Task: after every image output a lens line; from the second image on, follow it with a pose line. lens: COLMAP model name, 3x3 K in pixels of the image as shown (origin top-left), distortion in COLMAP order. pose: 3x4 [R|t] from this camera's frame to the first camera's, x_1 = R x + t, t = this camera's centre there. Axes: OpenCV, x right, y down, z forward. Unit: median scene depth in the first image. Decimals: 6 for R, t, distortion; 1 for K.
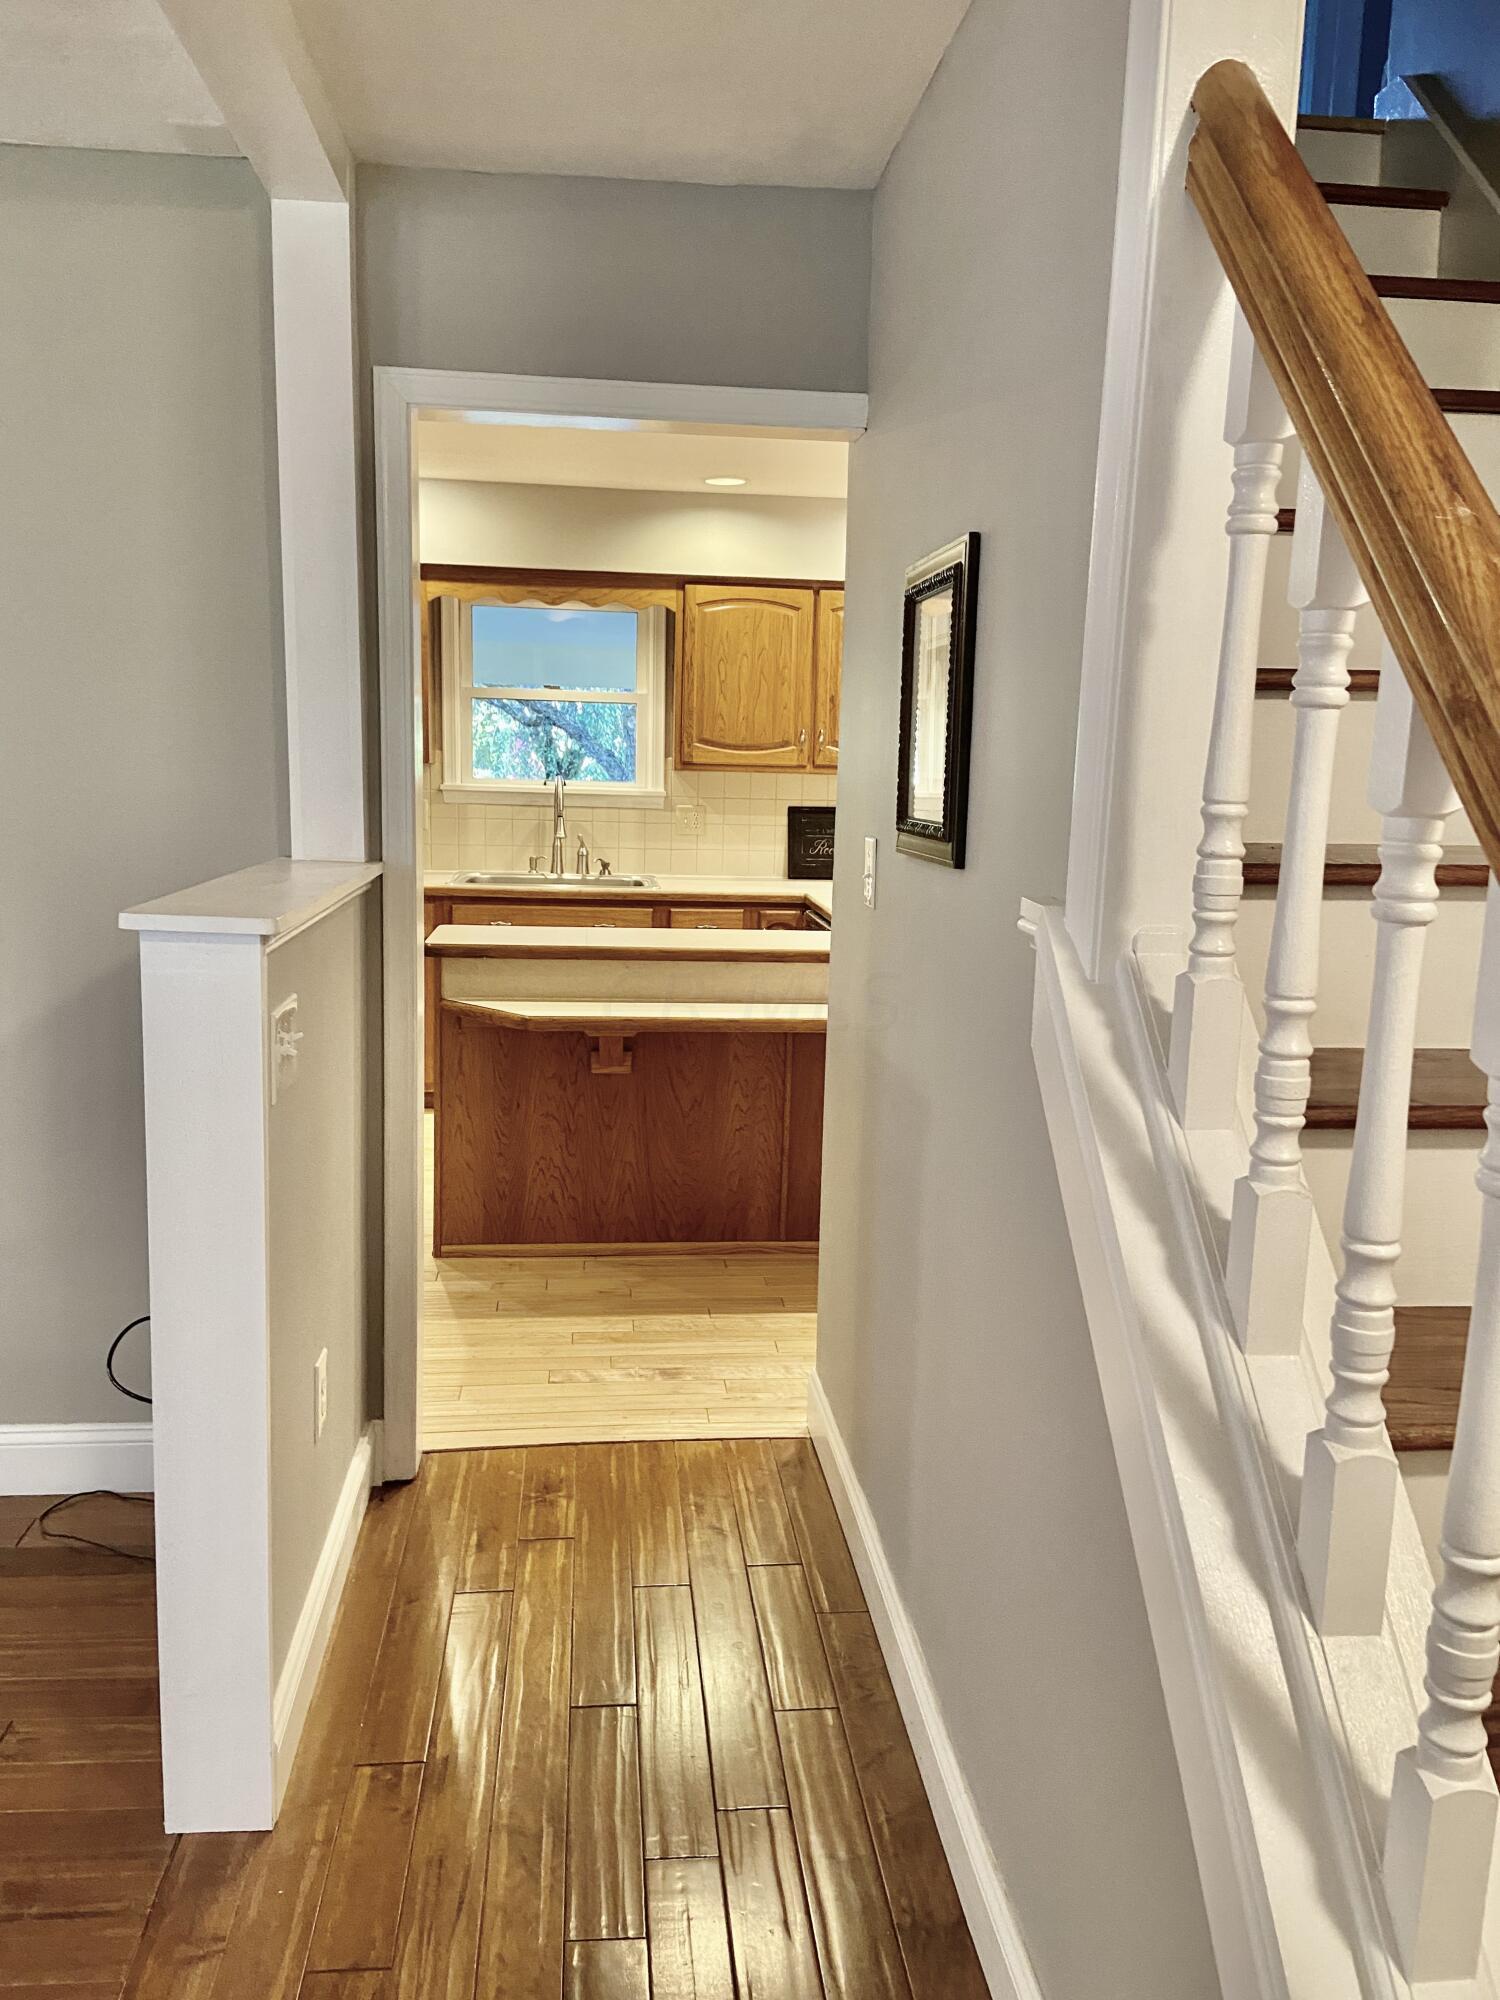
lens RADIAL K [[1510.5, 0, 750.0], [0, 1510.5, 1000.0], [0, 0, 1]] dist [0.004155, 0.000724]
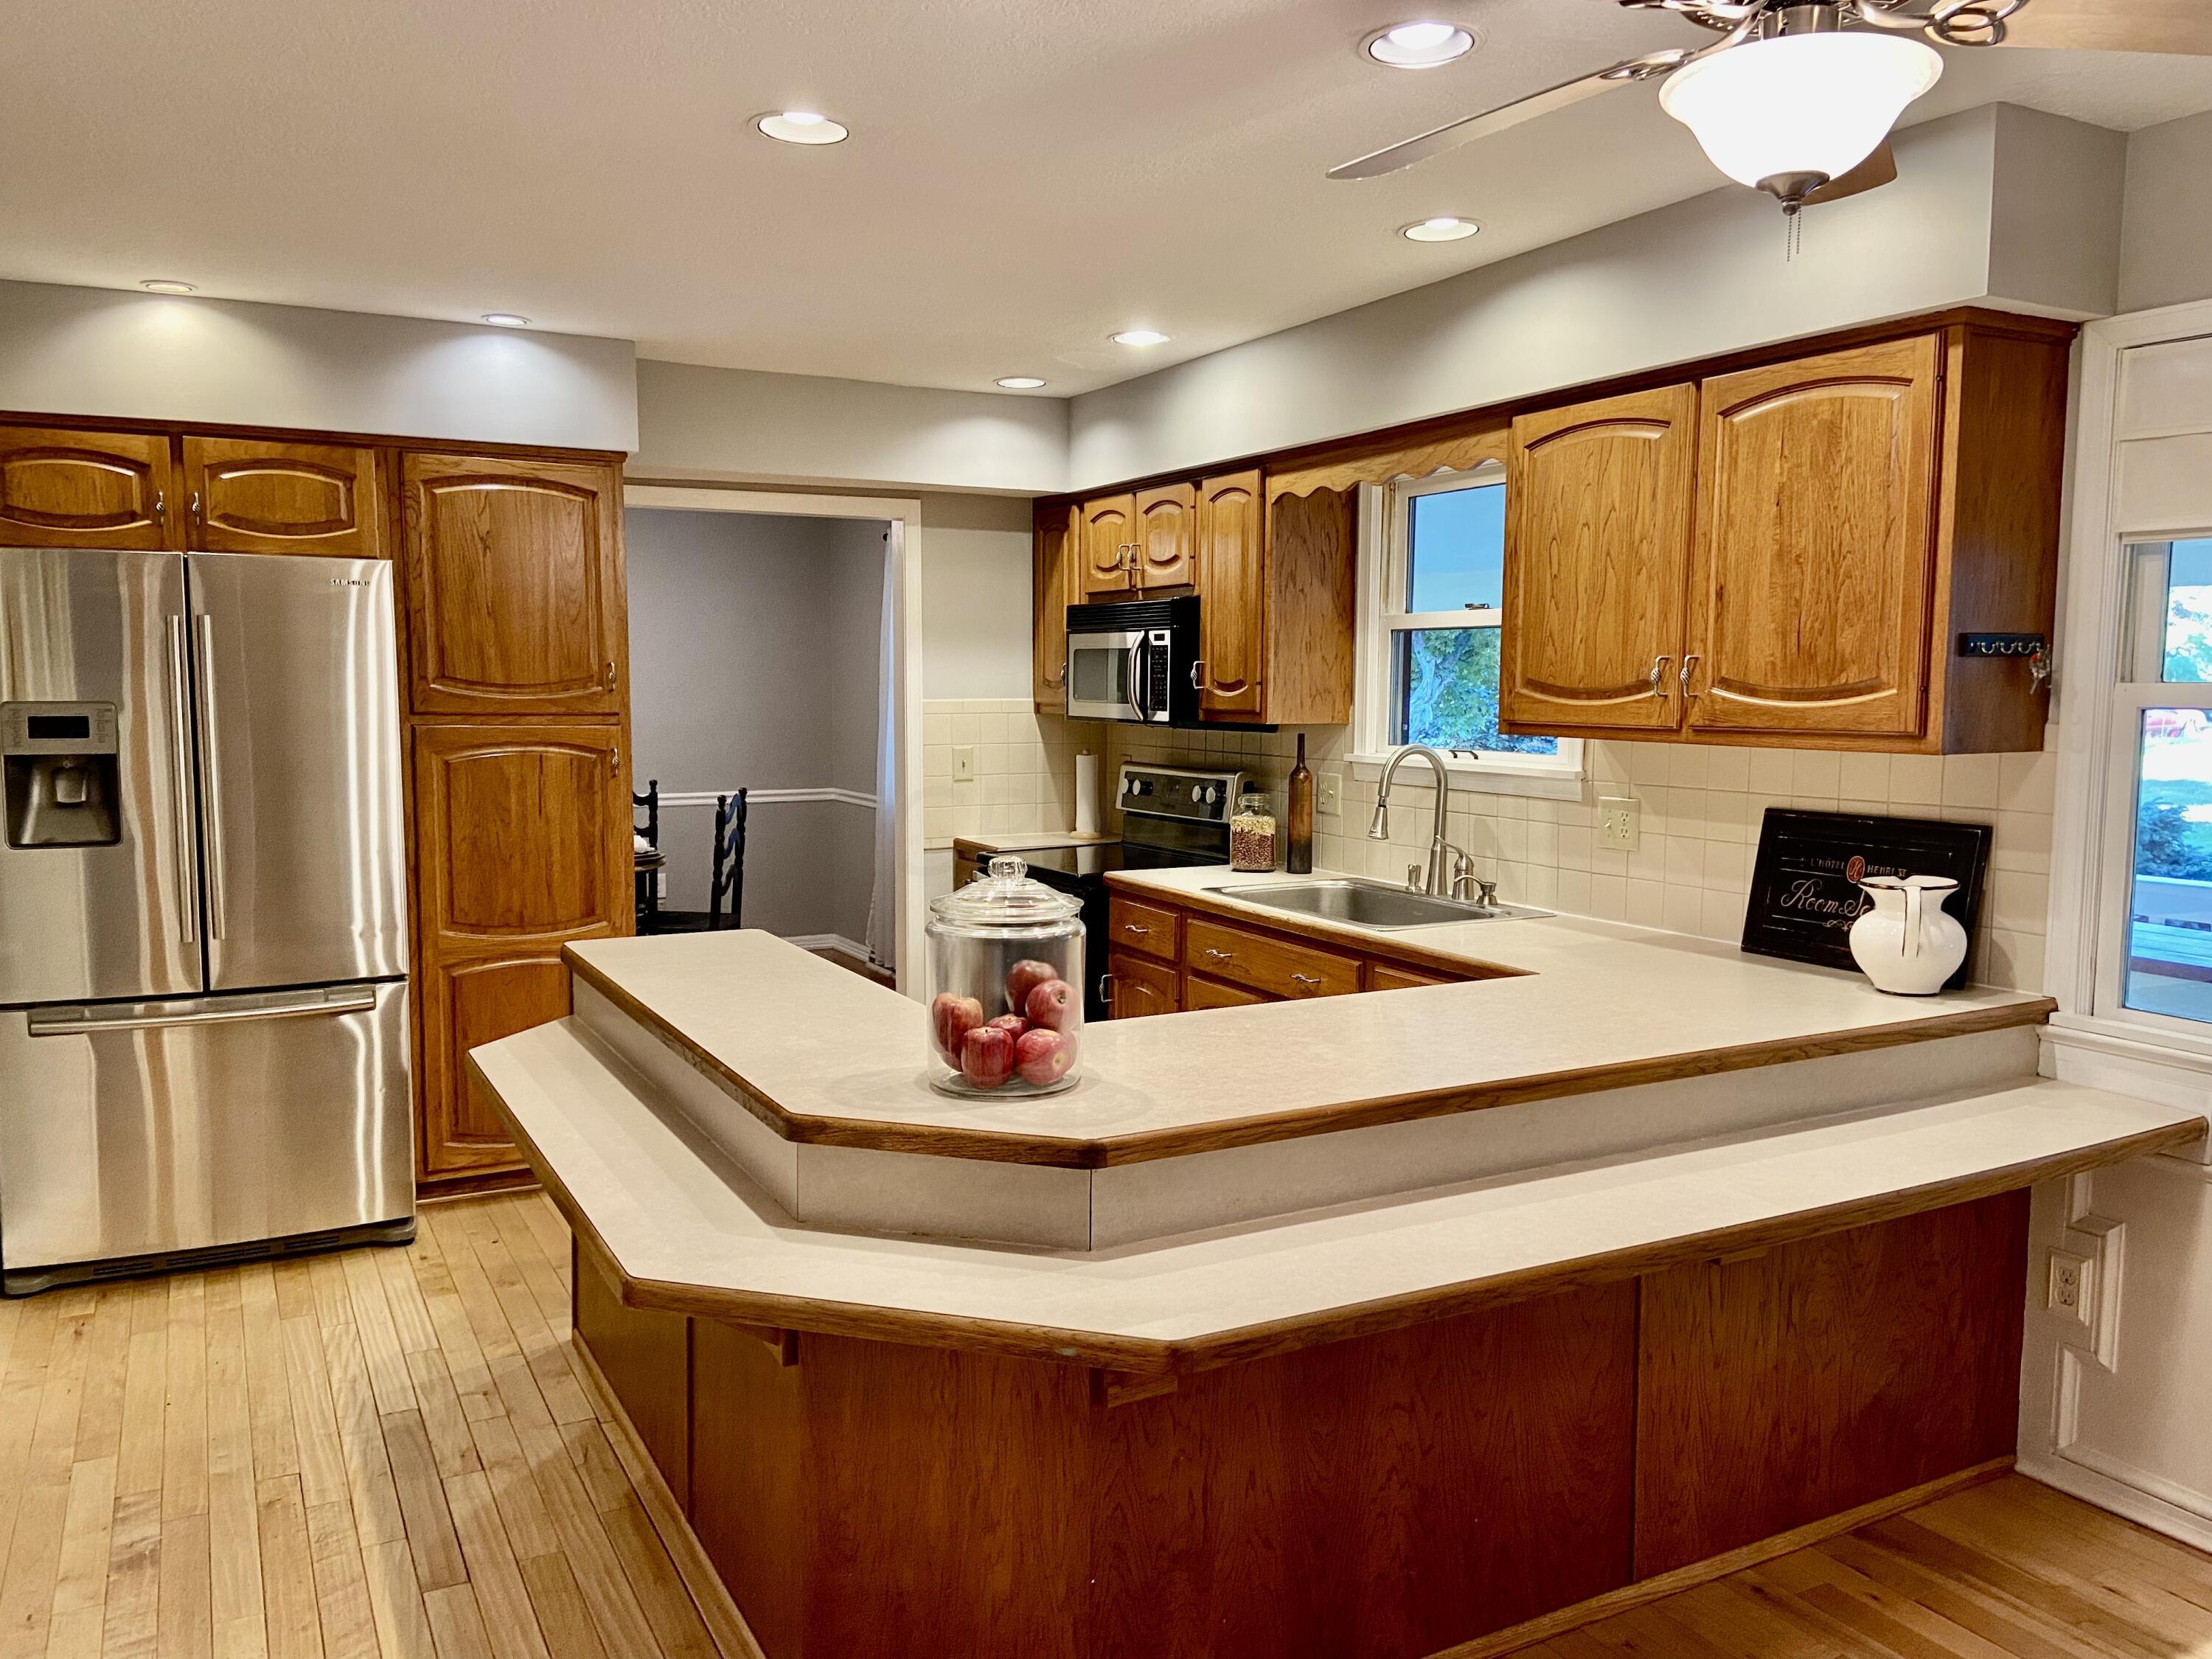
lens RADIAL K [[1670.6, 0, 1106.0], [0, 1670.6, 829.5], [0, 0, 1]] dist [0.004155, 0.000724]
pose [[0.375772, 0.060340, -0.924746, 0.486438], [-0.143194, 0.989674, 0.006389, -0.098653], [0.915582, 0.130018, 0.380532, 0.623188]]
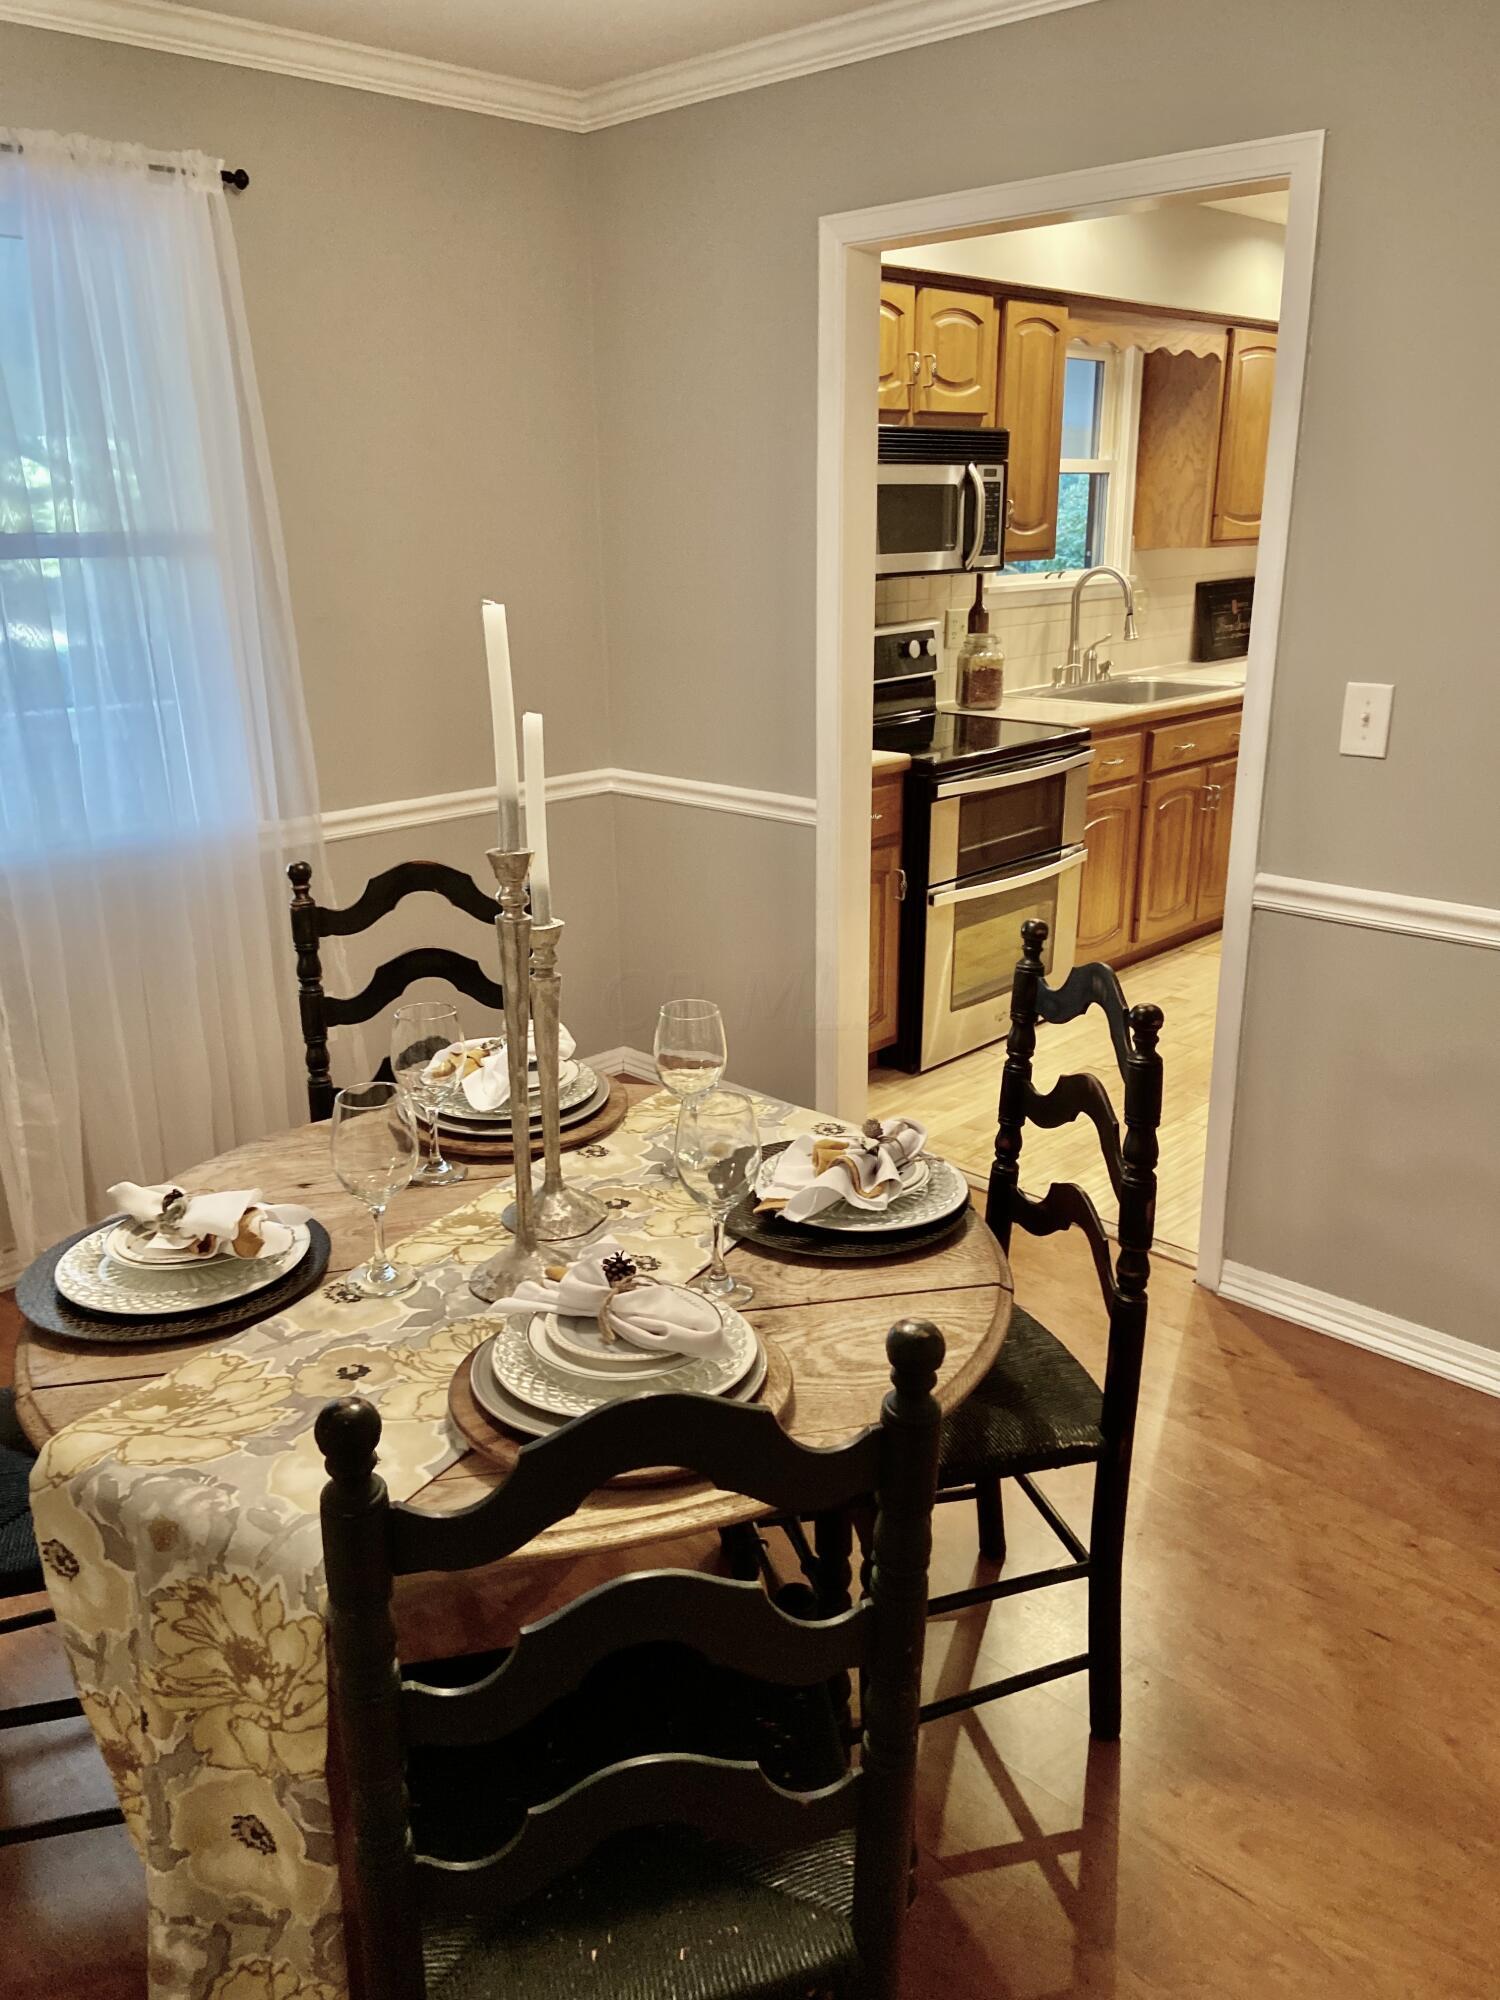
lens RADIAL K [[1510.5, 0, 750.0], [0, 1510.5, 1000.0], [0, 0, 1]] dist [0.004155, 0.000724]
pose [[0.761954, -0.234964, 0.603505, -0.851597], [0.136020, 0.969140, 0.205586, -0.114464], [-0.633186, -0.074558, 0.770400, 0.464058]]
